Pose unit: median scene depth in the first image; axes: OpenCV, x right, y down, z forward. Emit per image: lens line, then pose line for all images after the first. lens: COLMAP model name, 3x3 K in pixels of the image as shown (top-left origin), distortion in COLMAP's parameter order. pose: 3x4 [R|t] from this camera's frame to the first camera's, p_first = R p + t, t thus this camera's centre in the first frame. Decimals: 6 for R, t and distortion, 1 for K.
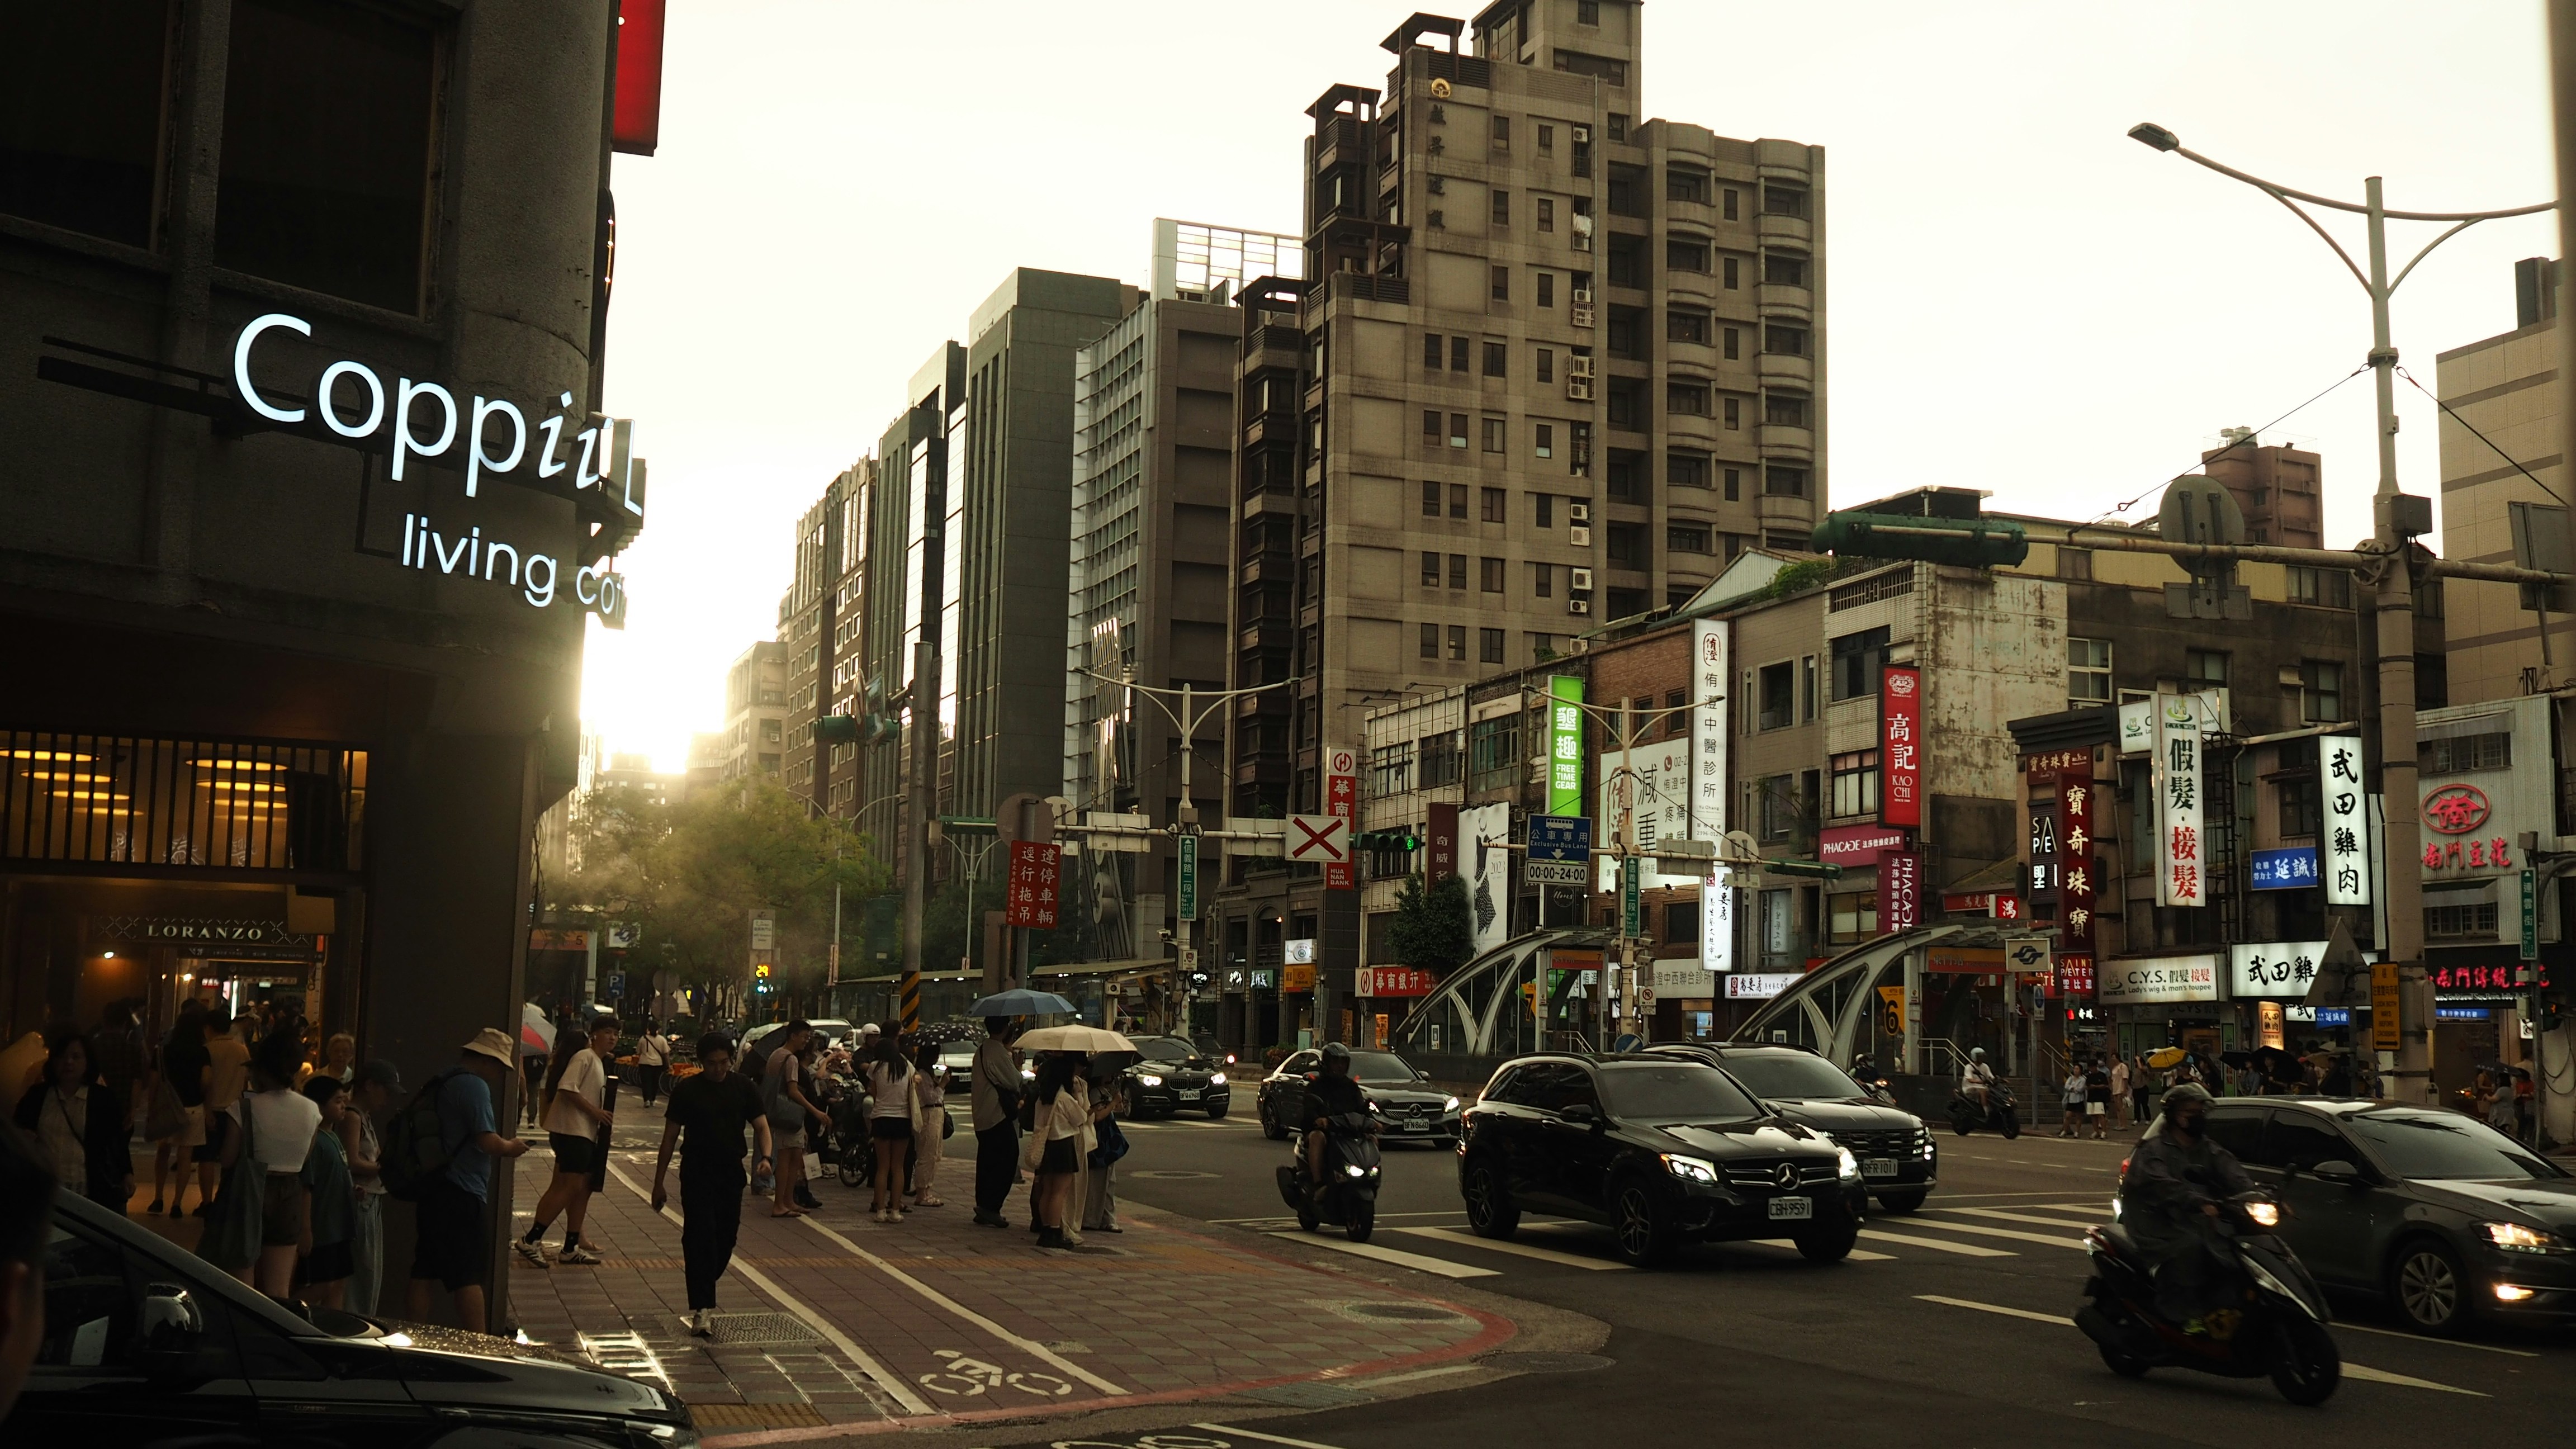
lens RADIAL K [[2574.0, 0, 1288.0], [0, 2574.0, 724.5], [0, 0, 1]] dist [-0.035194, 0.000463]
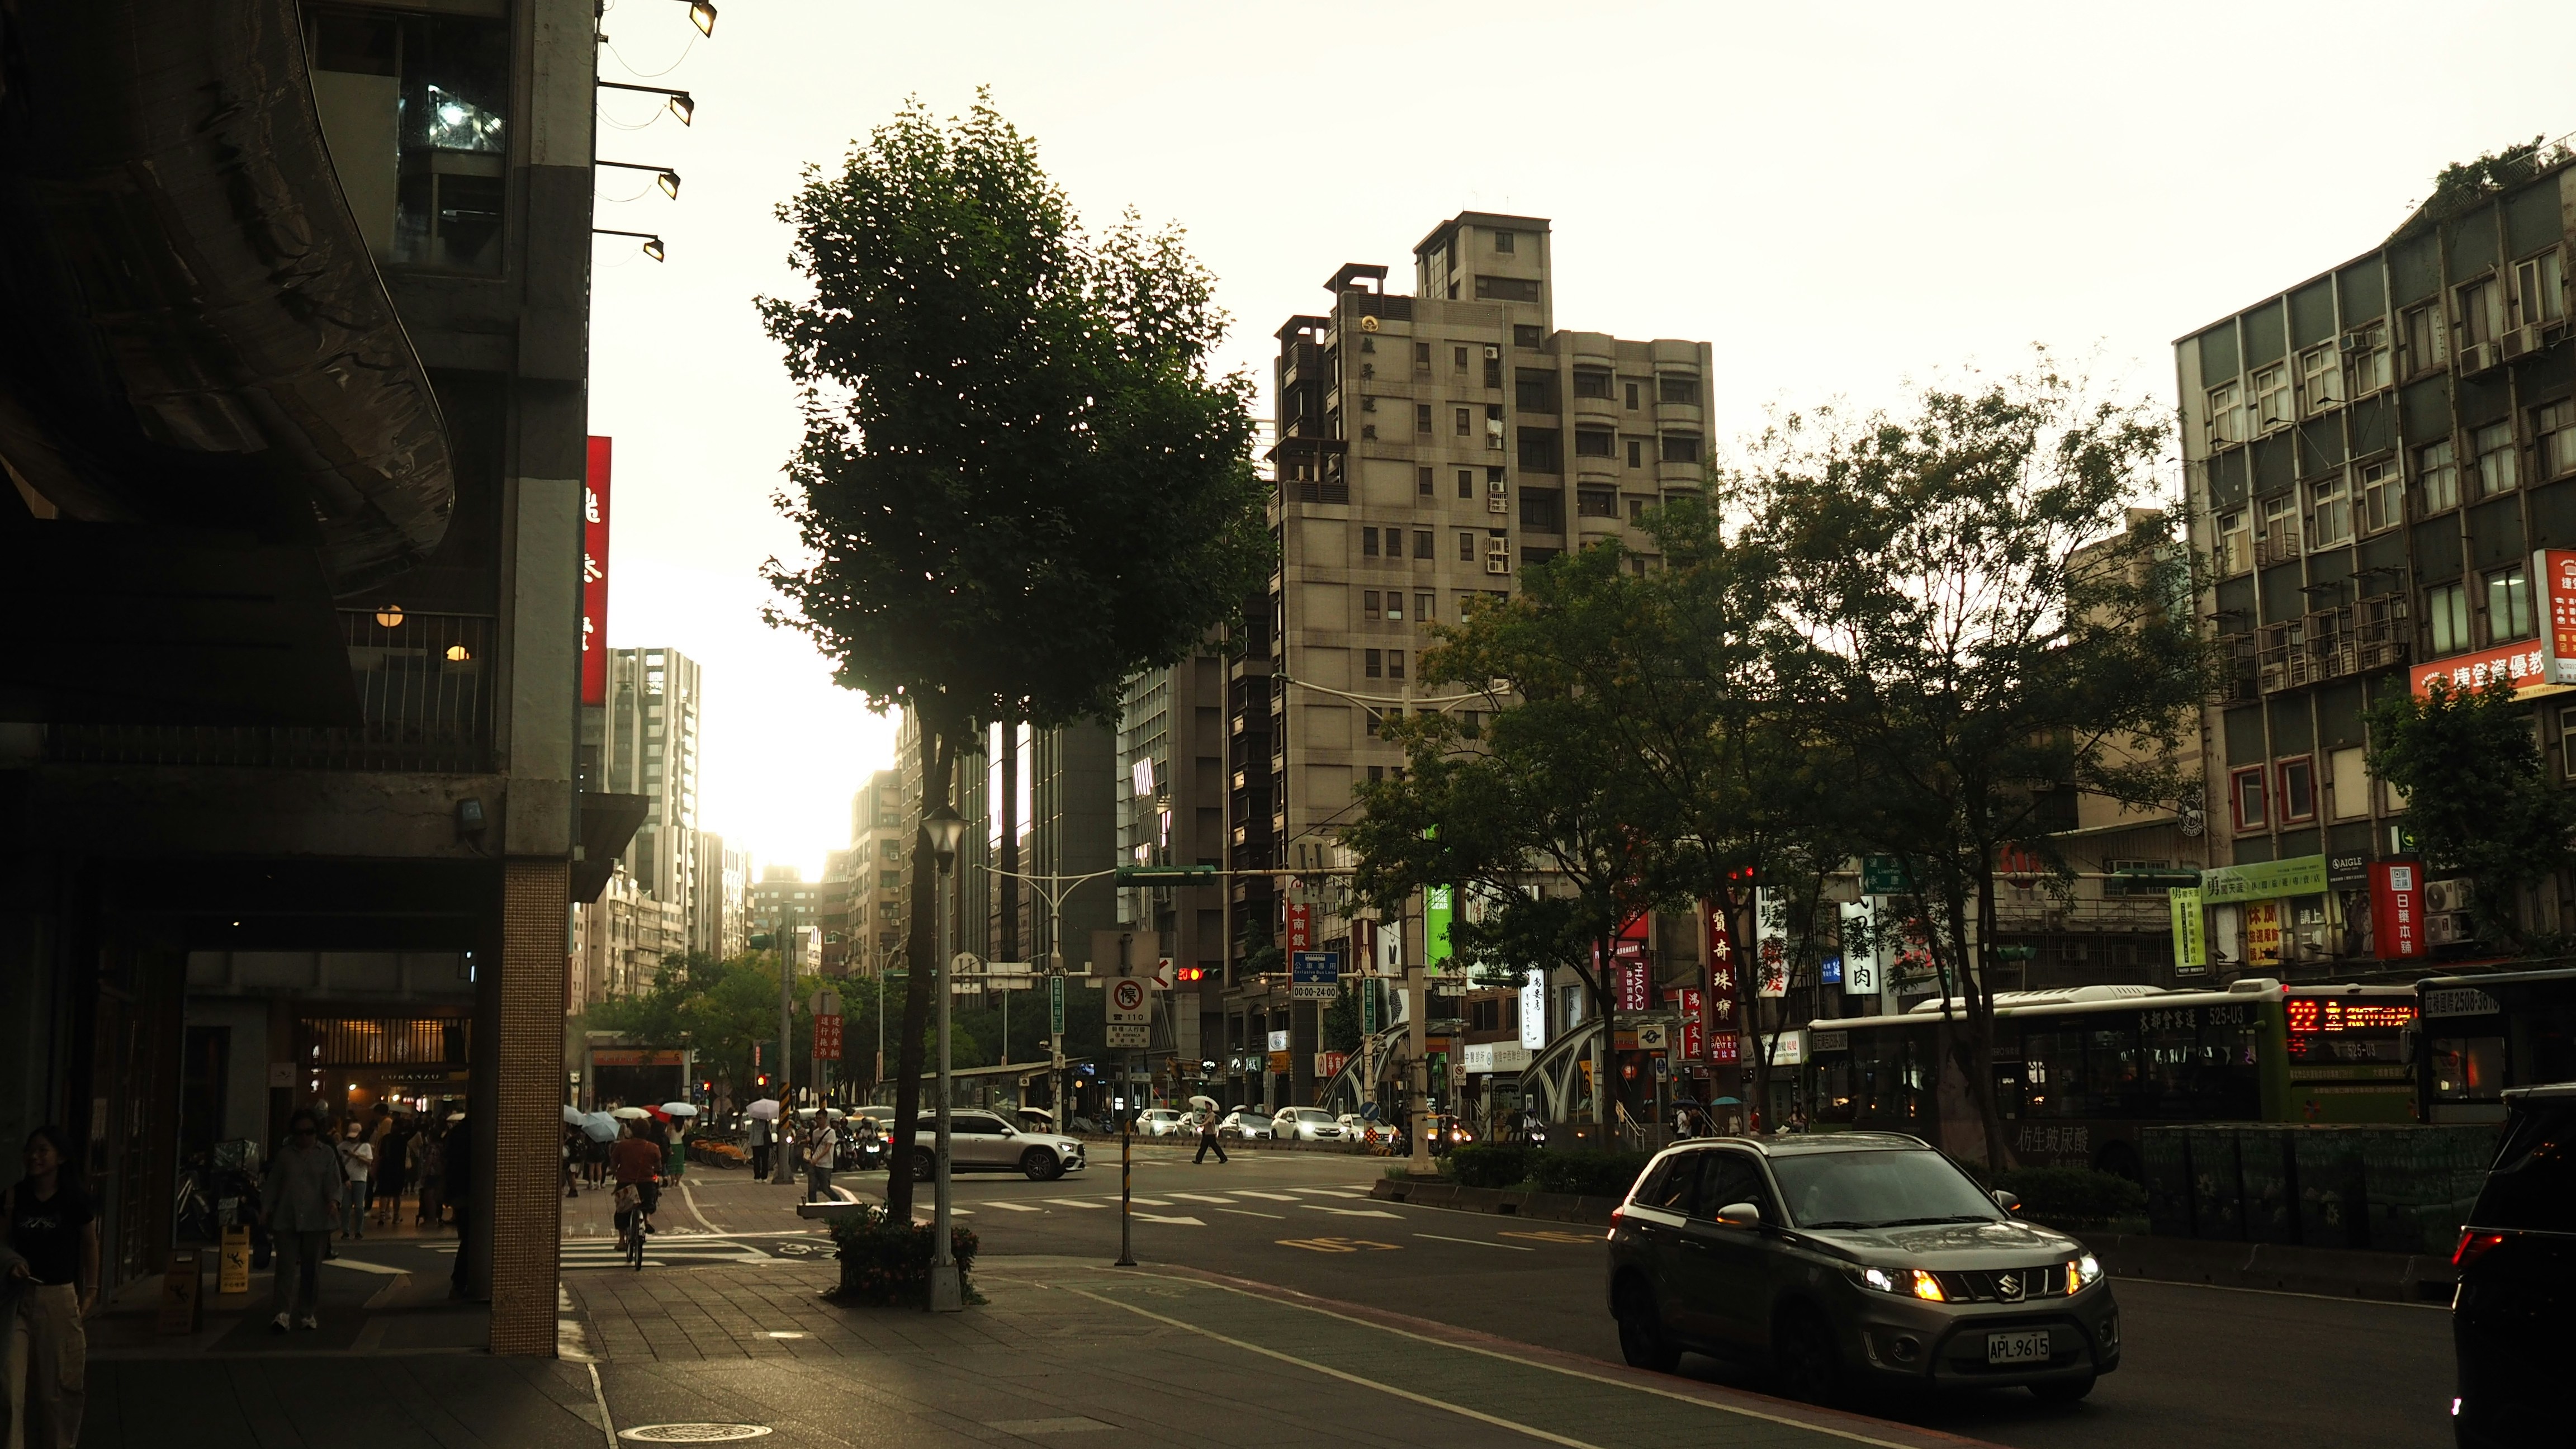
lens RADIAL K [[2574.0, 0, 1288.0], [0, 2574.0, 724.5], [0, 0, 1]] dist [-0.035194, 0.000463]
pose [[0.997213, -0.043564, -0.060560, 0.085473], [0.041750, 0.998650, -0.030900, -0.022391], [0.061825, 0.028285, 0.997686, -0.207984]]
